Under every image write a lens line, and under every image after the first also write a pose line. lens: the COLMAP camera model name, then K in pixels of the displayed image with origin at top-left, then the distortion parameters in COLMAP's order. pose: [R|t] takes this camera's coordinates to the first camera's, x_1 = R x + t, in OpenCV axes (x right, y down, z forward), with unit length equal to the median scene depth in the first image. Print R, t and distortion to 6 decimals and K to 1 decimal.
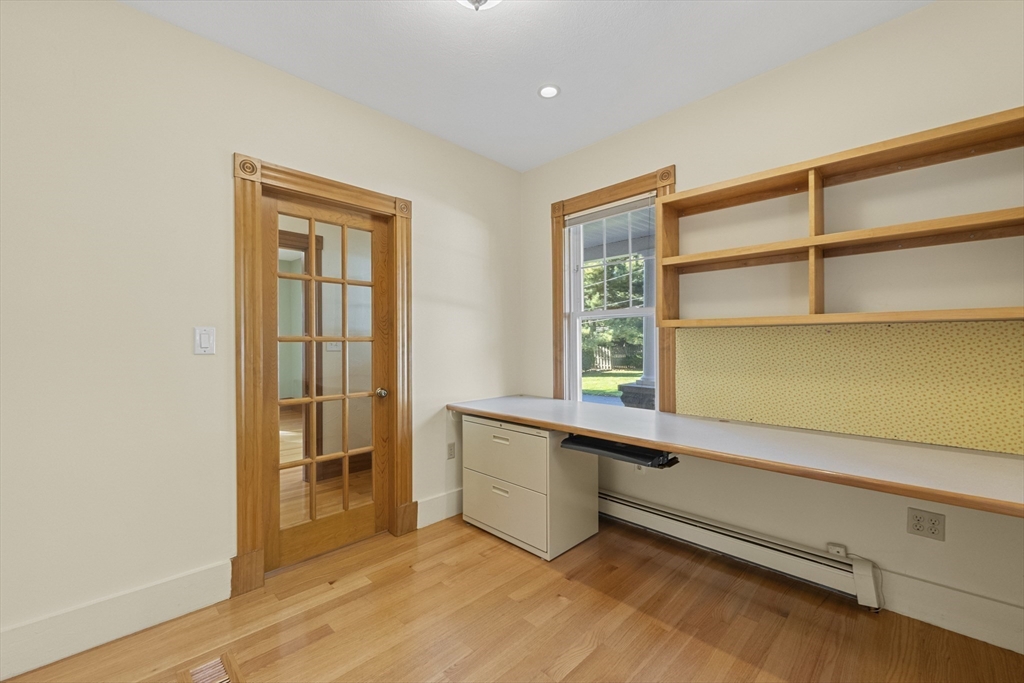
lens RADIAL K [[418.1, 0, 512.5], [0, 418.1, 335.3], [0, 0, 1]] dist [0.000740, -0.000786]
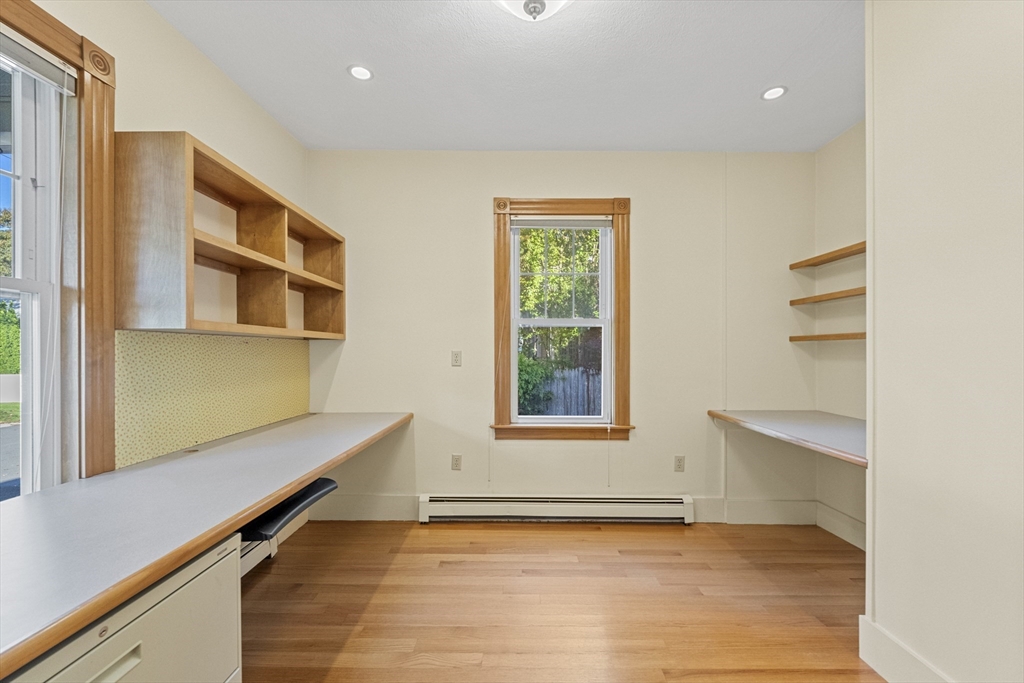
lens RADIAL K [[418.1, 0, 512.1], [0, 418.1, 348.7], [0, 0, 1]] dist [0.000740, -0.000786]
pose [[-0.680772, 0.005017, 0.732478, -0.603533], [-0.008414, 0.999857, -0.014668, 0.019634], [-0.732447, -0.016148, -0.680632, 1.342995]]
